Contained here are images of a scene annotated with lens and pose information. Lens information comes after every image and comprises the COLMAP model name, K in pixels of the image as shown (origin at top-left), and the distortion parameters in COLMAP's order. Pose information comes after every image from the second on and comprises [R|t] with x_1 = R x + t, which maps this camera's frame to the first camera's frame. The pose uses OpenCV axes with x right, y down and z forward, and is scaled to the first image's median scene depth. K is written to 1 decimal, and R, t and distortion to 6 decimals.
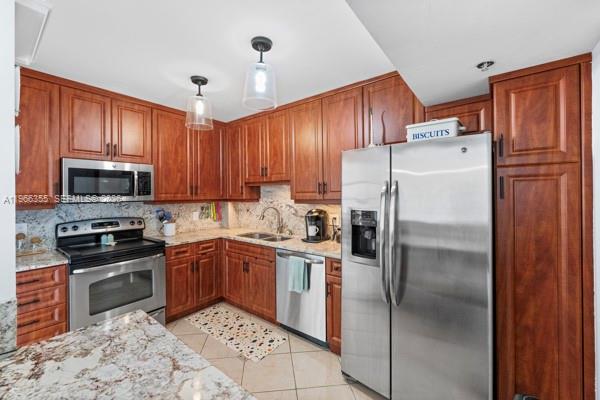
lens RADIAL K [[238.5, 0, 288.2], [0, 238.5, 193.0], [0, 0, 1]] dist [0.000426, -0.000190]
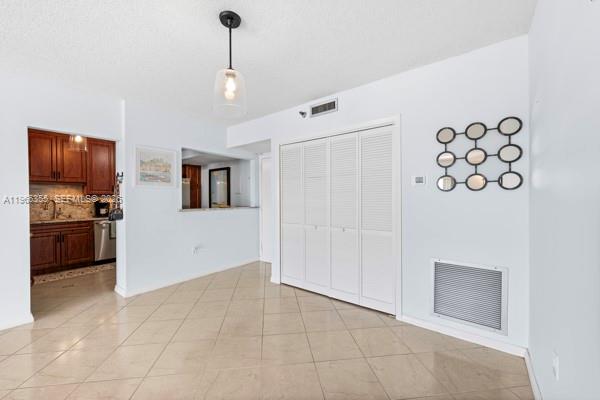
lens RADIAL K [[238.5, 0, 296.2], [0, 238.5, 199.5], [0, 0, 1]] dist [0.000426, -0.000190]
pose [[-0.007162, -0.000221, 0.999974, -1.817299], [0.002690, 0.999996, 0.000241, 0.074690], [-0.999971, 0.002692, -0.007162, -0.495128]]
